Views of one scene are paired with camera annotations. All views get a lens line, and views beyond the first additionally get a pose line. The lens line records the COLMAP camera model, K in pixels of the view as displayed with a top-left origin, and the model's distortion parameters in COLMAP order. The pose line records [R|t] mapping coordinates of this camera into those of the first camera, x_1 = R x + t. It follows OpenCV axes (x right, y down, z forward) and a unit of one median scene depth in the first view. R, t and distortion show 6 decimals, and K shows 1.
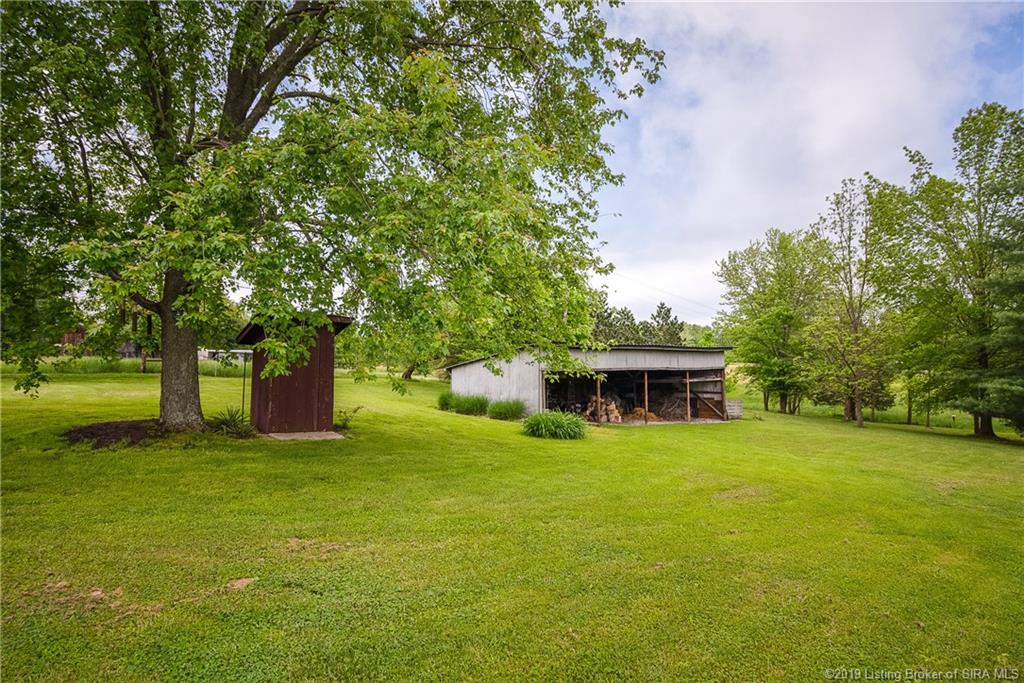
lens RADIAL K [[507.5, 0, 497.0], [0, 507.5, 352.5], [0, 0, 1]] dist [-0.032786, -0.000933]
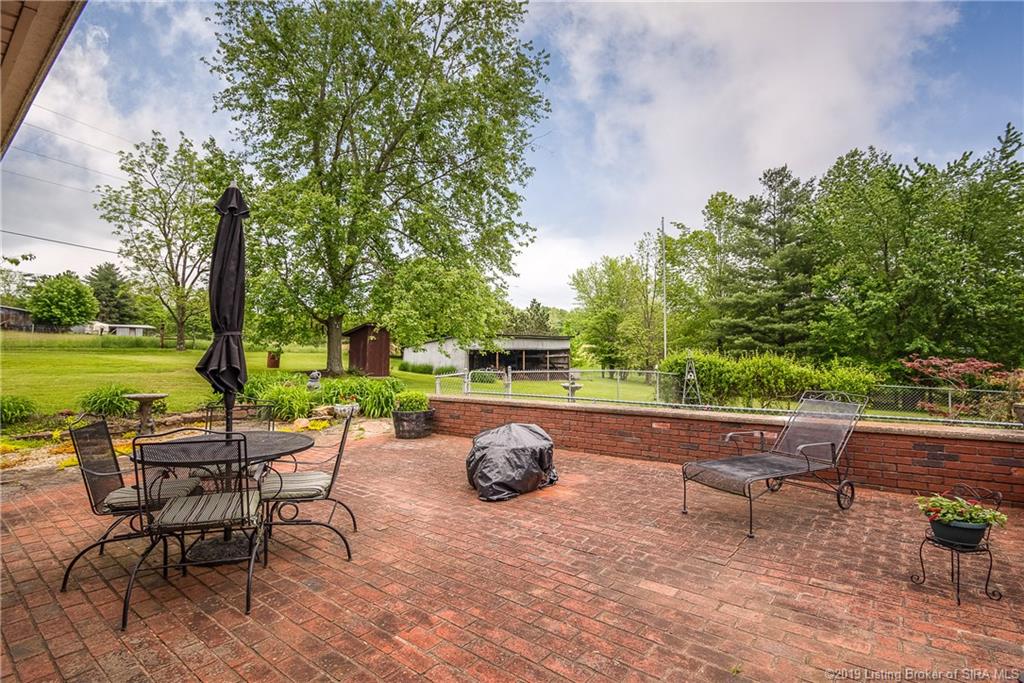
lens RADIAL K [[507.5, 0, 497.0], [0, 507.5, 352.5], [0, 0, 1]] dist [-0.032786, -0.000933]
pose [[0.970428, 0.006797, 0.241295, -0.172746], [-0.017708, 0.998915, 0.043079, -0.022733], [-0.240741, -0.046078, 0.969495, -0.534552]]
